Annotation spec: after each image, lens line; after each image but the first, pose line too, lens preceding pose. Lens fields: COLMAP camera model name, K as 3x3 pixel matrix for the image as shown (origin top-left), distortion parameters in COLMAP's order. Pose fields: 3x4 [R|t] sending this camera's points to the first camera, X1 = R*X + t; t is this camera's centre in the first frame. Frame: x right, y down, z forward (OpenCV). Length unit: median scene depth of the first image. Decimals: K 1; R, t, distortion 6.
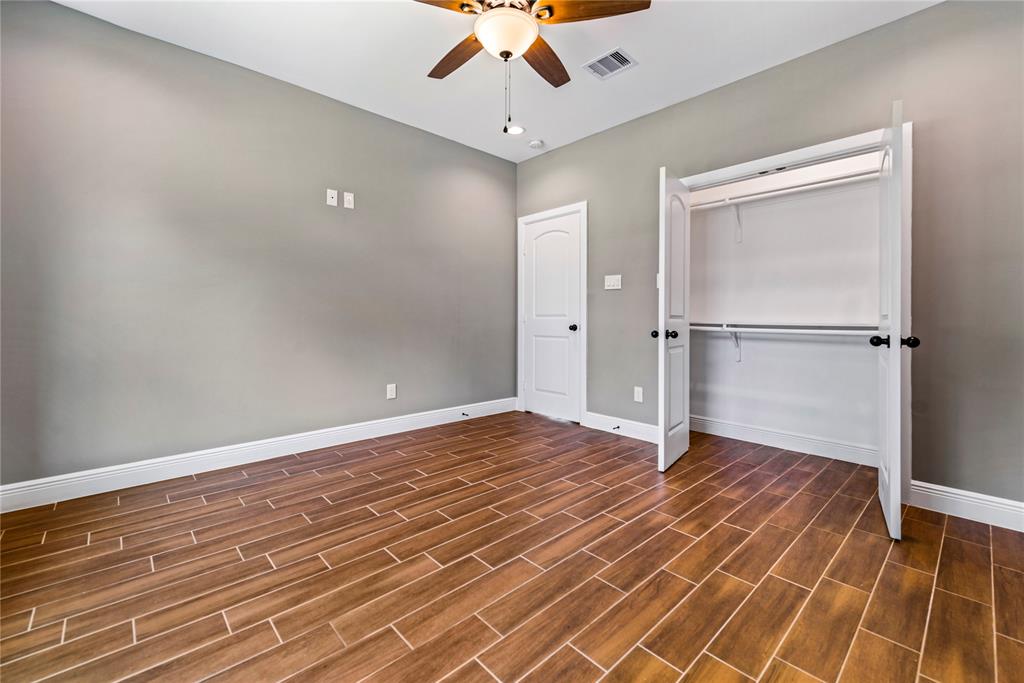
lens RADIAL K [[426.6, 0, 513.9], [0, 426.6, 330.7], [0, 0, 1]] dist [0.001489, 0.000011]
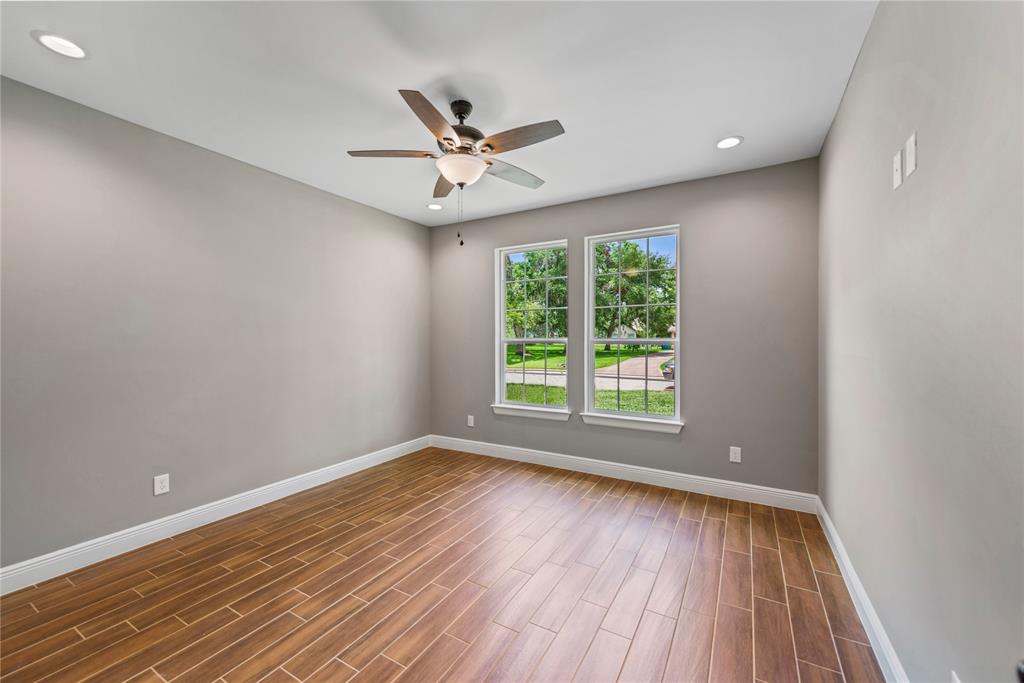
lens RADIAL K [[399.5, 0, 512.0], [0, 399.5, 341.5], [0, 0, 1]] dist [0.000247, -0.000067]
pose [[-0.955828, -0.002552, -0.293914, 0.205839], [-0.010551, 0.999616, 0.025634, -0.236159], [0.293736, 0.027602, -0.955488, 2.404744]]
